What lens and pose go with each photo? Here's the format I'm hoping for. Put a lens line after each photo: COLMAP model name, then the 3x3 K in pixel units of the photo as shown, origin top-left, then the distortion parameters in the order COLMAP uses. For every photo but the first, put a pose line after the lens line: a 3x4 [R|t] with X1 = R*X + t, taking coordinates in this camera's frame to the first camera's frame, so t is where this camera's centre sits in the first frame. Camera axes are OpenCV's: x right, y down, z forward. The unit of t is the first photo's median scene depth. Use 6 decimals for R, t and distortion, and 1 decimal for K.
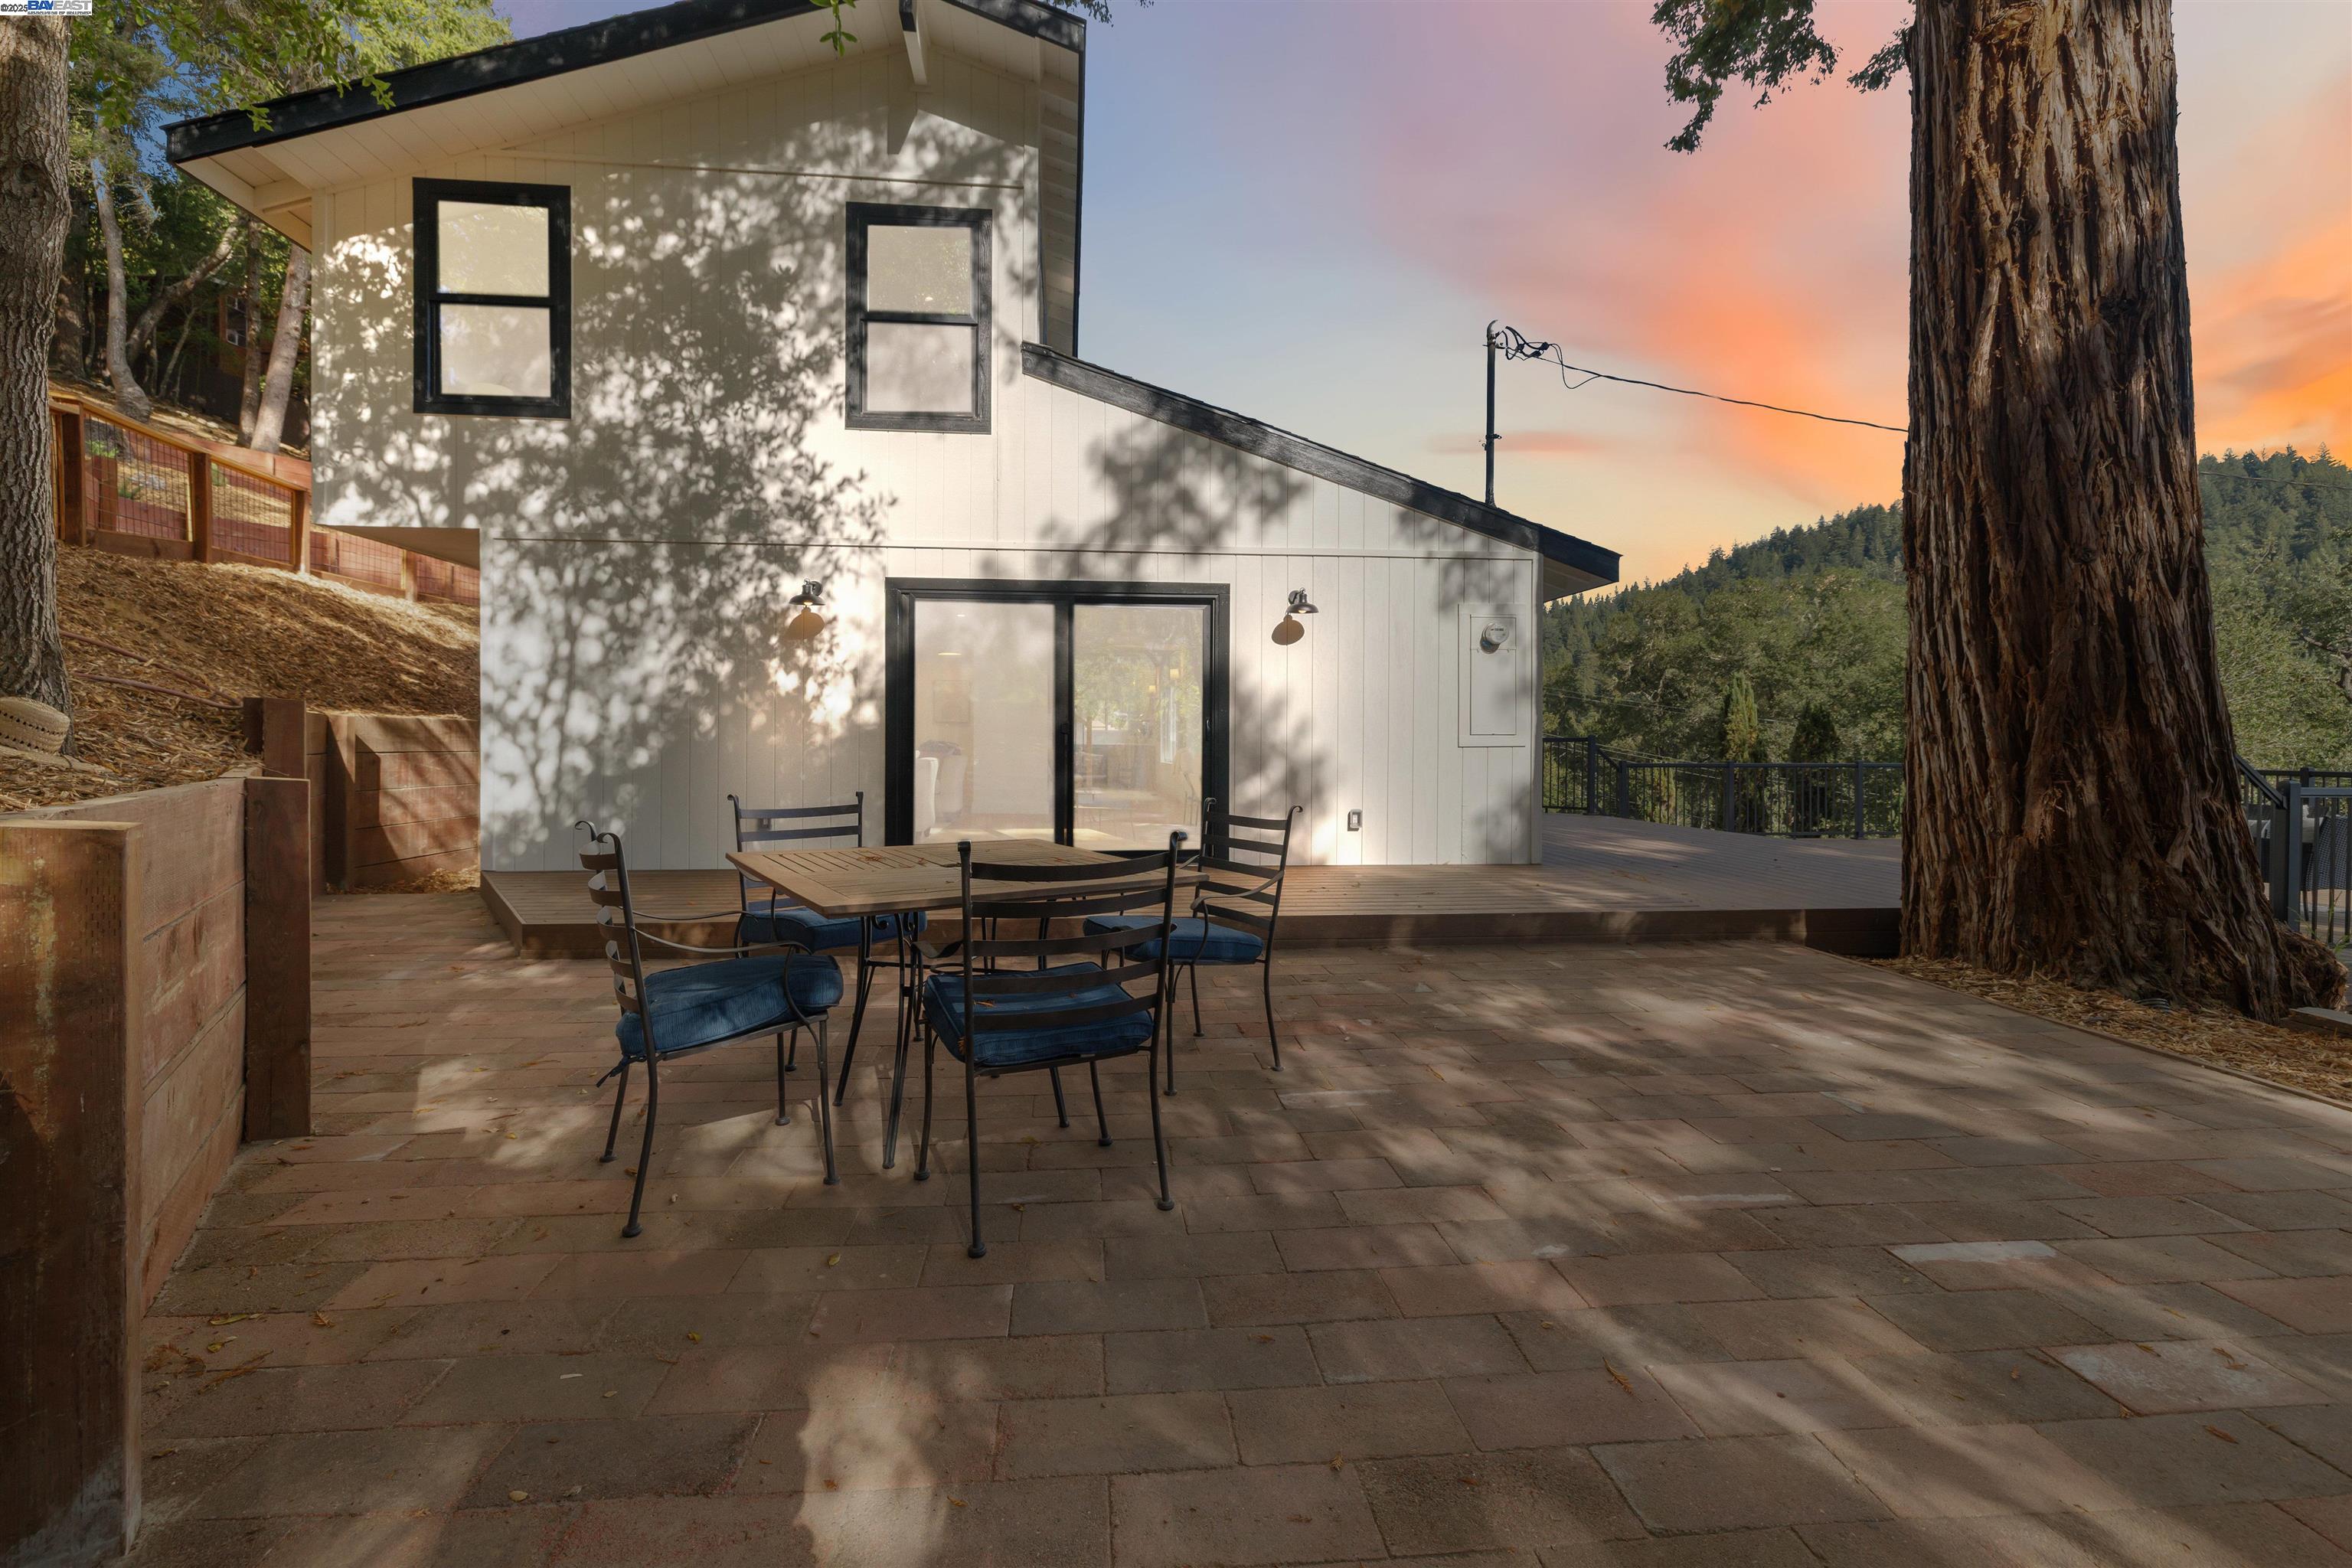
lens RADIAL K [[990.2, 0, 1175.8], [0, 990.2, 747.6], [0, 0, 1]] dist [-0.000514, 0.000255]
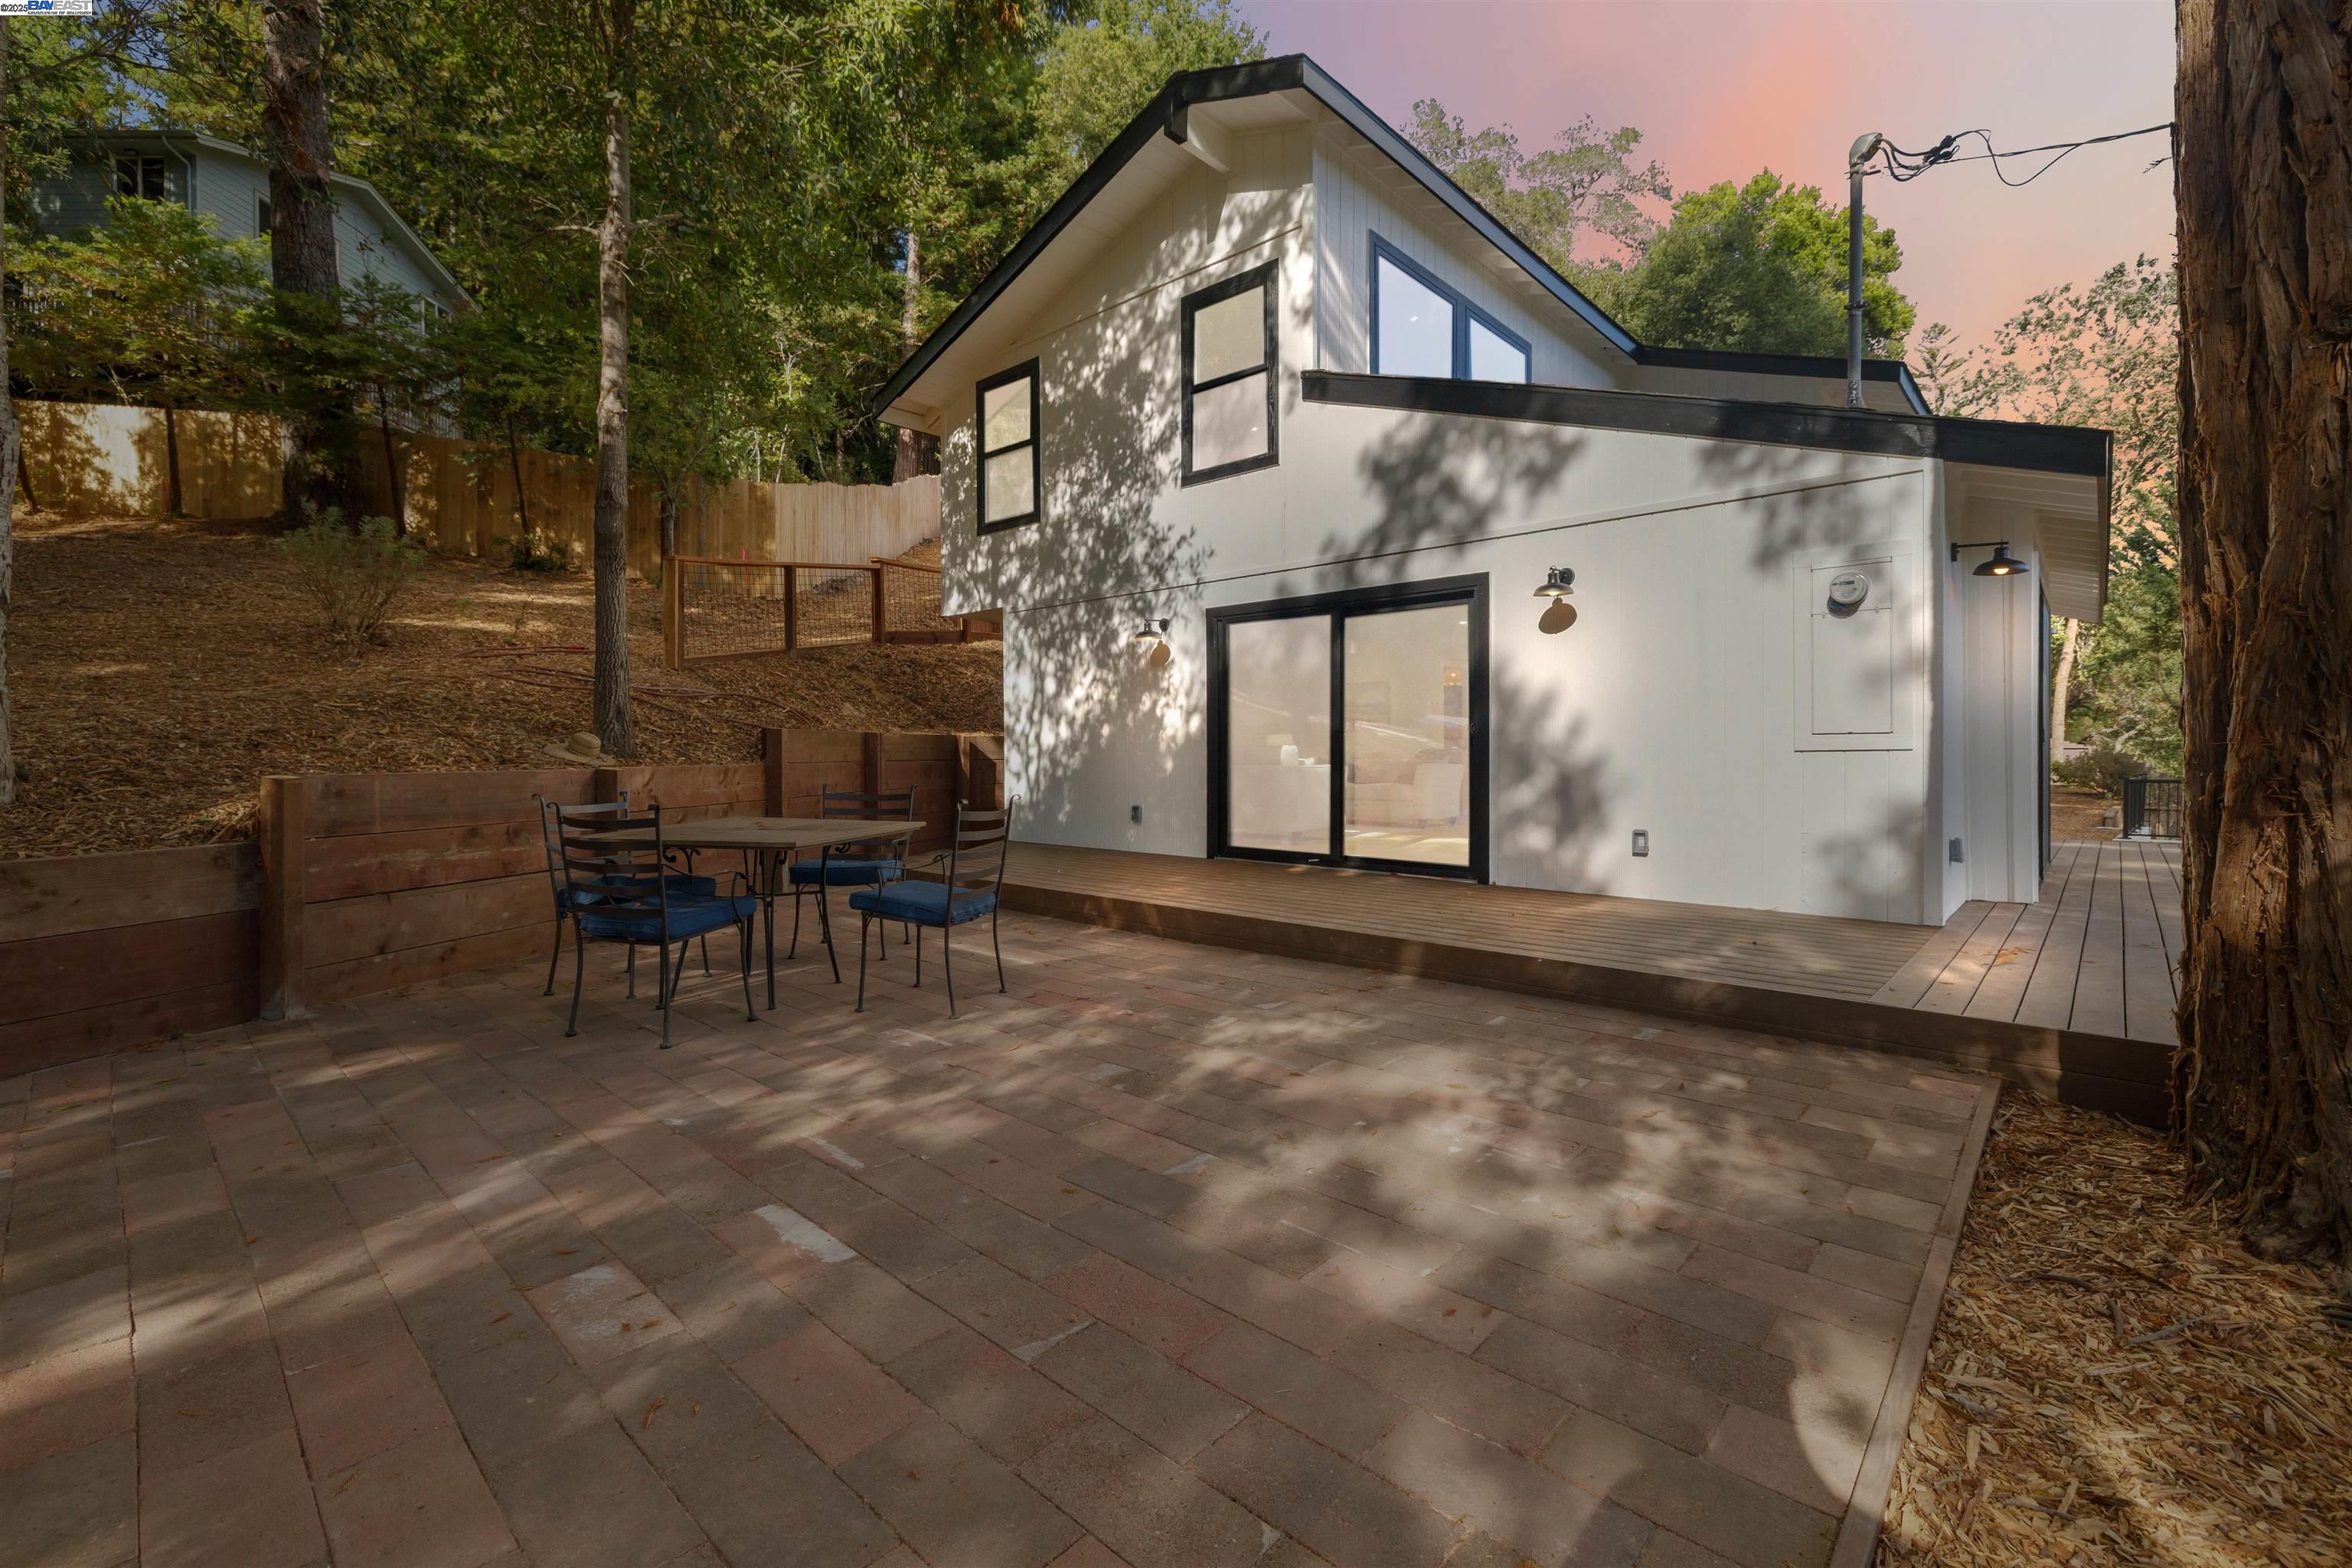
lens RADIAL K [[999.7, 0, 1176.2], [0, 999.7, 768.9], [0, 0, 1]] dist [0.001049, -0.000004]
pose [[0.672518, 0.007581, -0.740042, 0.556758], [-0.000105, 0.999949, 0.010148, 0.005173], [0.740081, -0.006747, 0.672484, 0.179617]]
